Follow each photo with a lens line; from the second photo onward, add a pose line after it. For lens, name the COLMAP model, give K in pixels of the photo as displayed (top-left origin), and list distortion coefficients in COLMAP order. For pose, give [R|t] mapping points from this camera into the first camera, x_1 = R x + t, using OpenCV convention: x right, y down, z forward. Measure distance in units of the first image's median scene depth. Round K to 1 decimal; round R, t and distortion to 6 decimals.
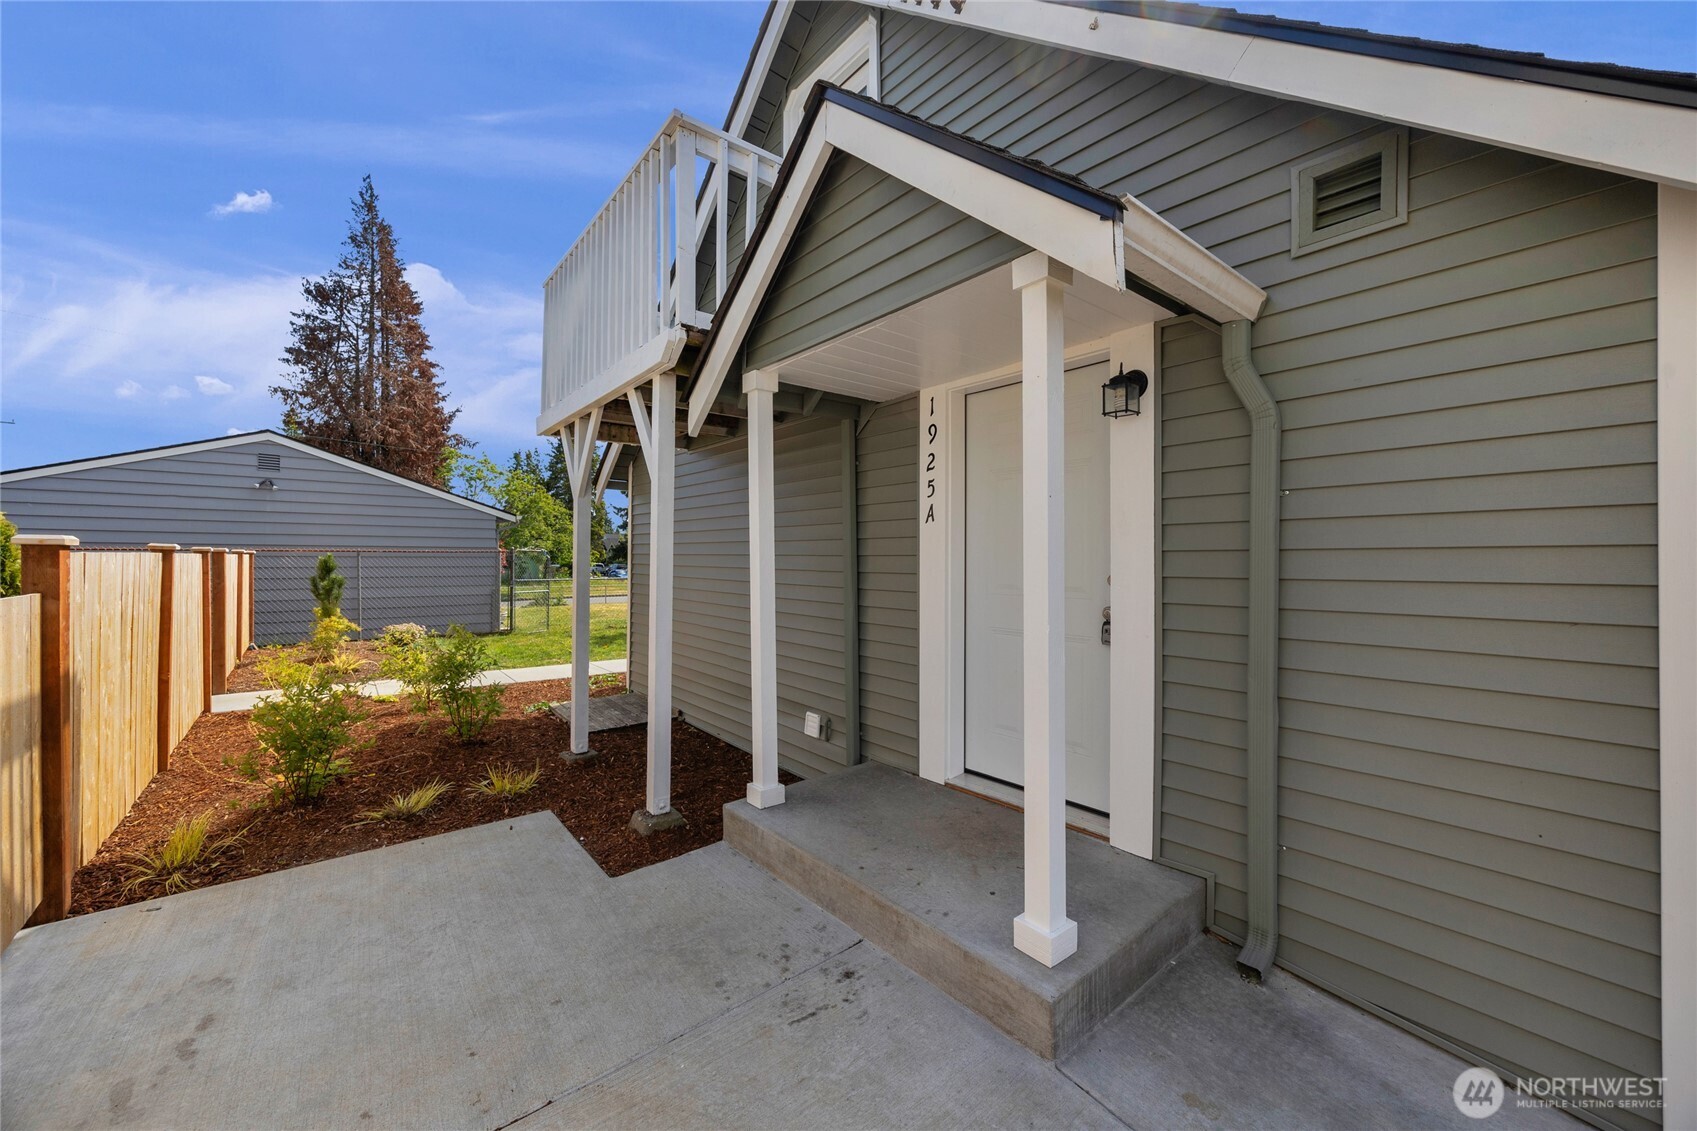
lens RADIAL K [[684.7, 0, 884.4], [0, 684.7, 566.6], [0, 0, 1]] dist [-0.000691, -0.000252]
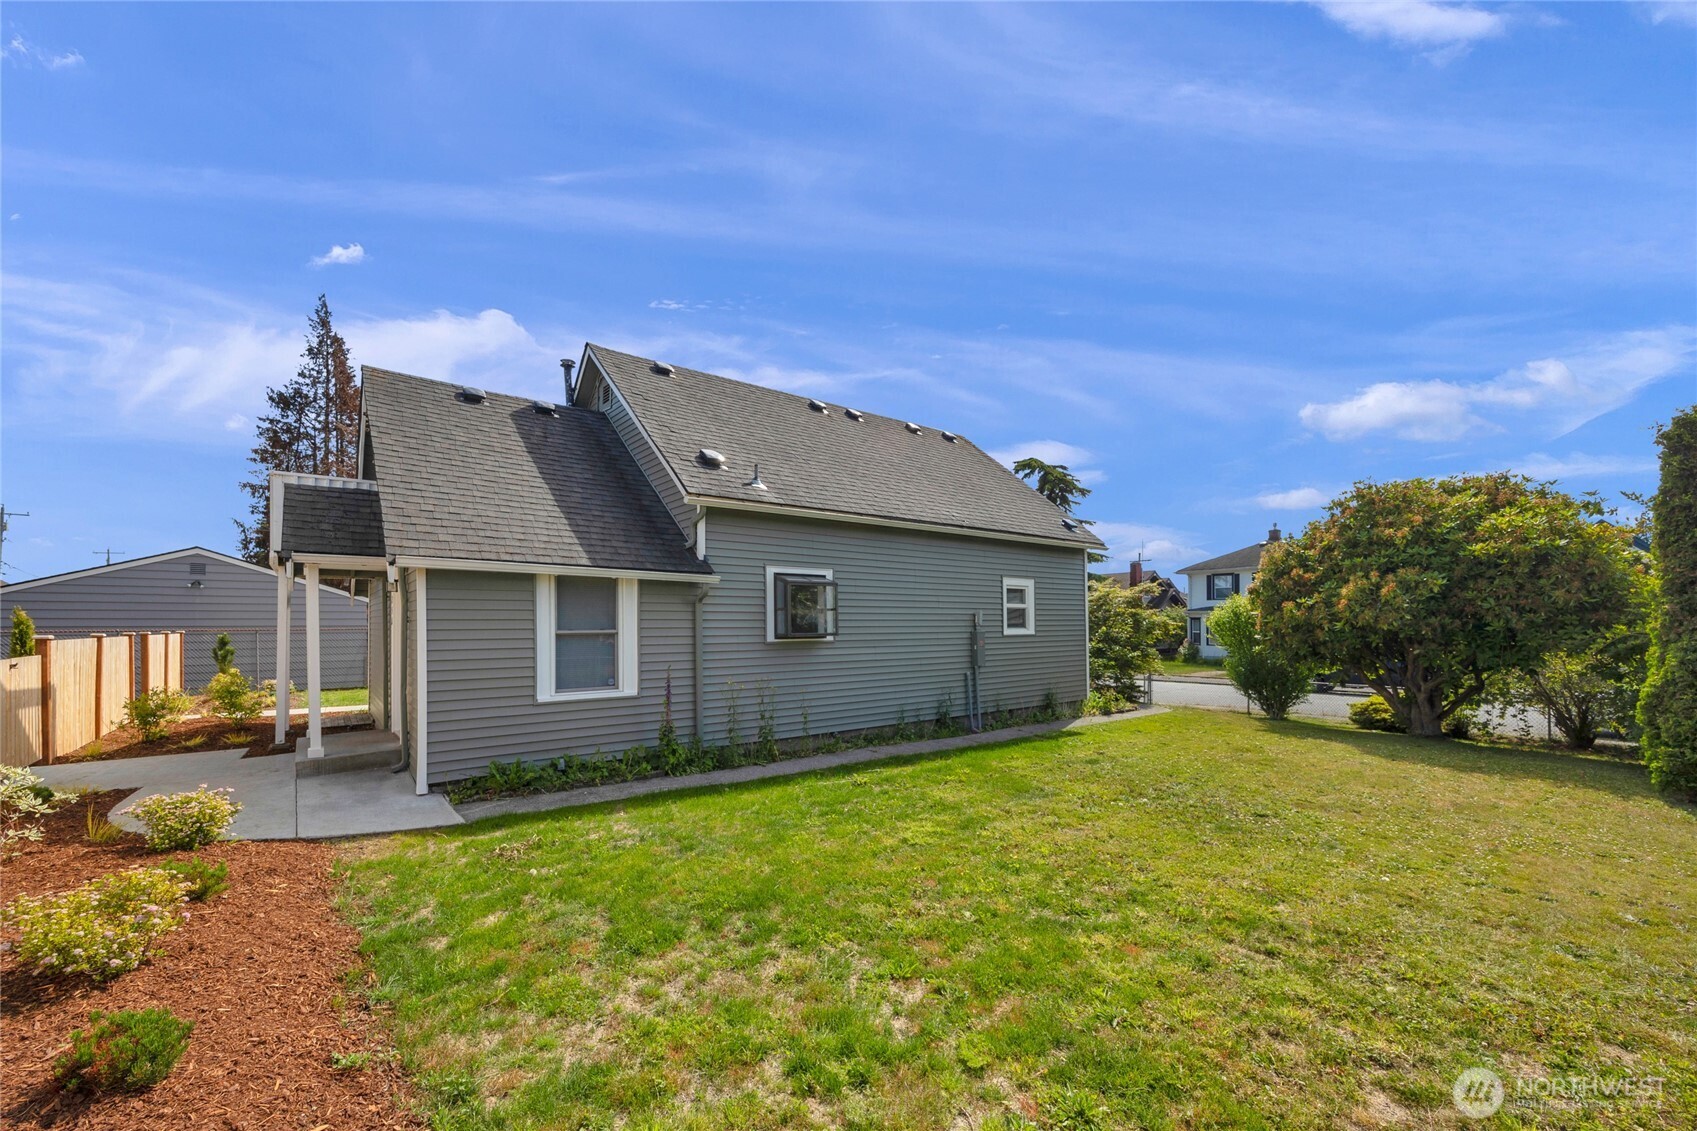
lens RADIAL K [[711.7, 0, 844.3], [0, 711.7, 623.6], [0, 0, 1]] dist [-0.001199, -0.000126]
pose [[0.998647, -0.011747, -0.050666, 0.168938], [0.011140, 0.999863, -0.012250, -0.001260], [0.050803, 0.011669, 0.998640, -0.133917]]
